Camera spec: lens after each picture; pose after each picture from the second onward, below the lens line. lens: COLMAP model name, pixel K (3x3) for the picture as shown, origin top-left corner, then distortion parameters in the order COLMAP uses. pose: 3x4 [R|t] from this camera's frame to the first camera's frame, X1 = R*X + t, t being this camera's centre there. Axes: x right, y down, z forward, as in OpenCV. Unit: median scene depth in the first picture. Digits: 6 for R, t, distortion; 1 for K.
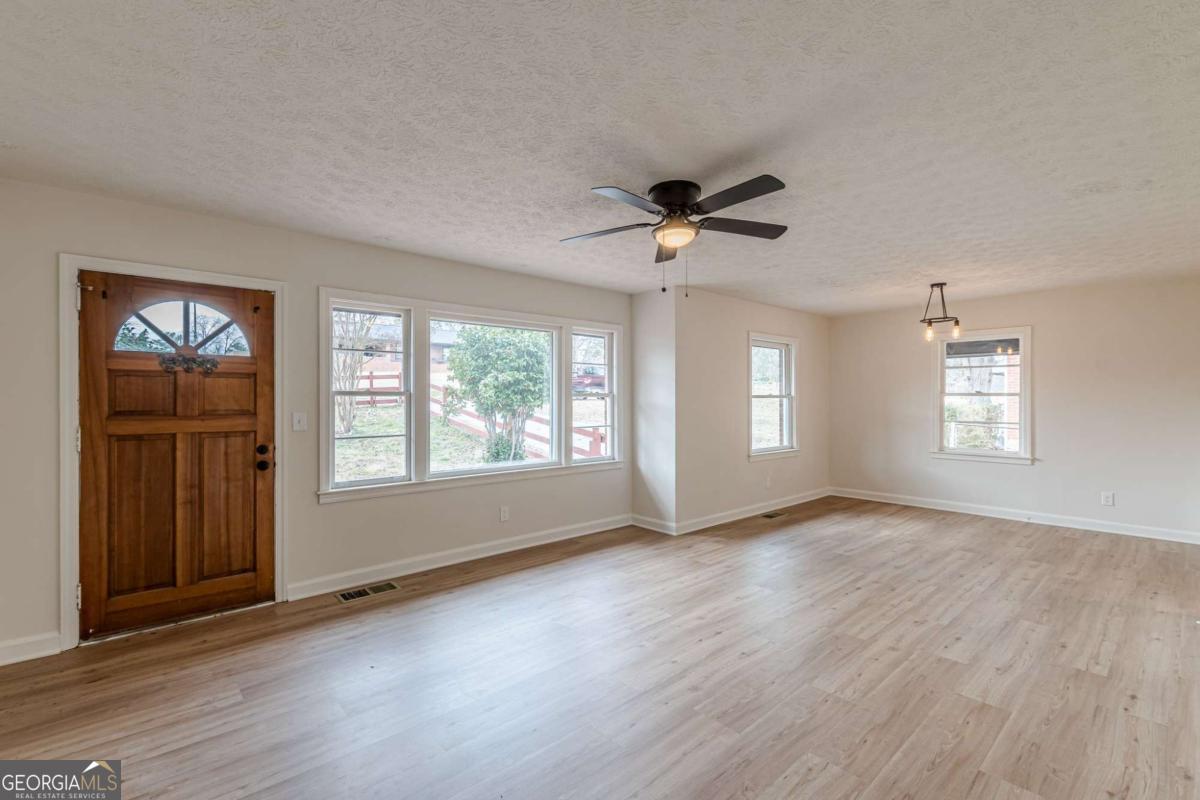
lens RADIAL K [[536.1, 0, 596.9], [0, 536.1, 397.7], [0, 0, 1]] dist [0.012437, -0.006316]
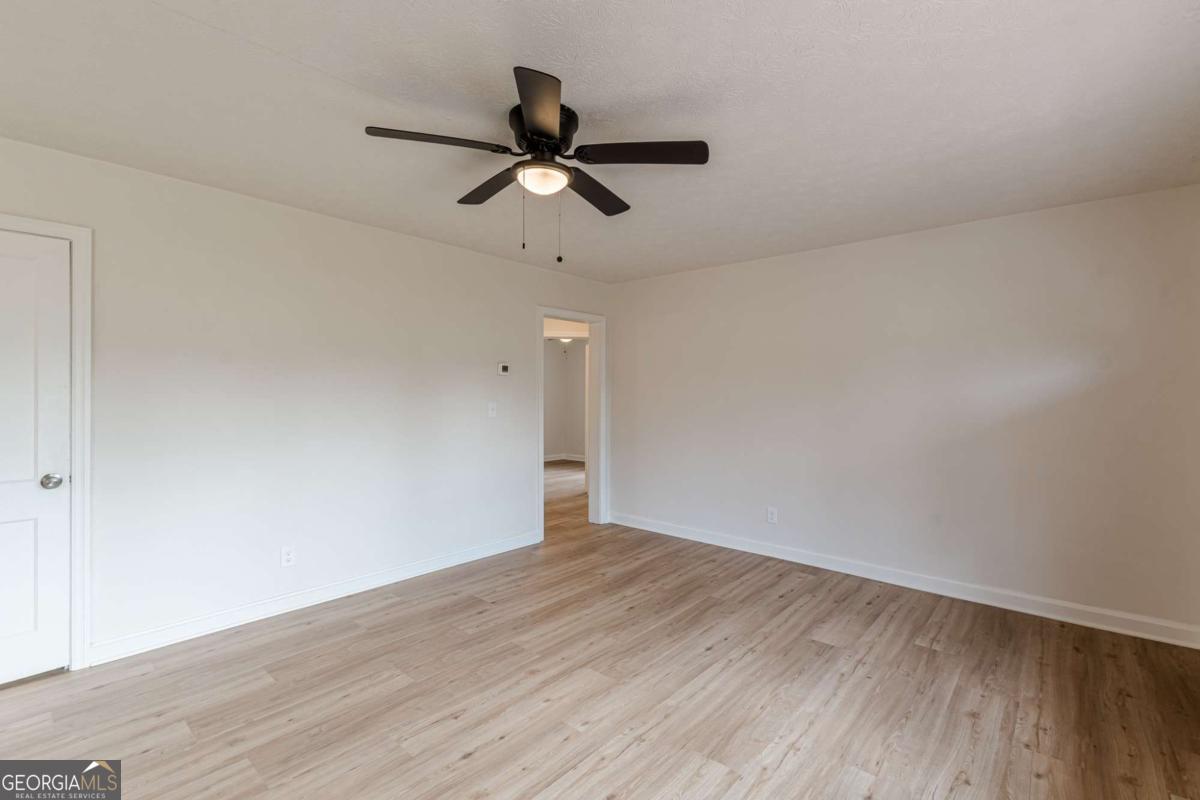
lens RADIAL K [[536.1, 0, 596.9], [0, 536.1, 397.7], [0, 0, 1]] dist [0.012437, -0.006316]
pose [[-0.992860, -0.002296, -0.119264, 0.139179], [-0.003053, 0.999976, 0.006163, 0.004086], [0.119247, 0.006483, -0.992843, 1.529453]]
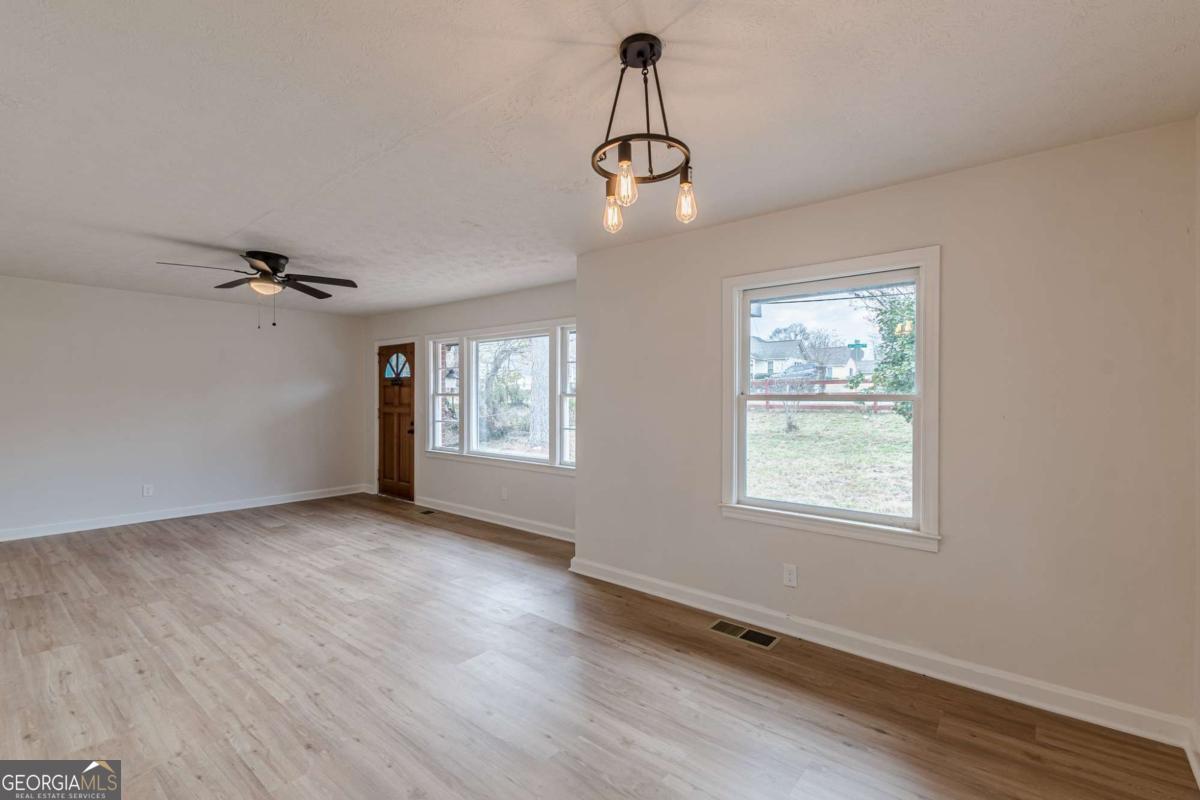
lens RADIAL K [[536.1, 0, 596.9], [0, 536.1, 397.7], [0, 0, 1]] dist [0.012437, -0.006316]
pose [[0.143440, 0.004134, -0.989650, 1.496080], [-0.001891, 0.999991, 0.003903, -0.008404], [0.989657, 0.001311, 0.143446, 1.460038]]
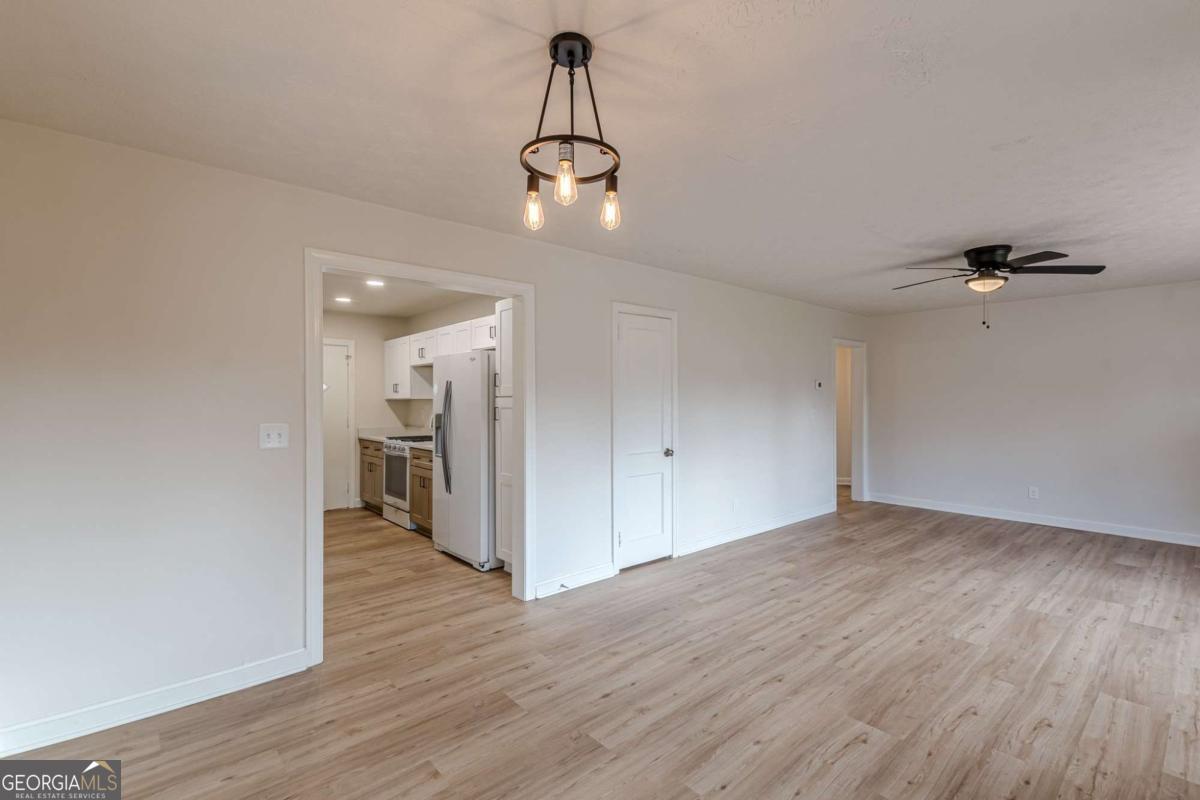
lens RADIAL K [[535.4, 0, 597.8], [0, 535.4, 403.2], [0, 0, 1]] dist [0.014100, -0.007424]
pose [[-0.999867, 0.002222, 0.016174, 0.964933], [0.002301, 0.999986, 0.004851, -0.006127], [-0.016163, 0.004888, -0.999857, 2.070176]]
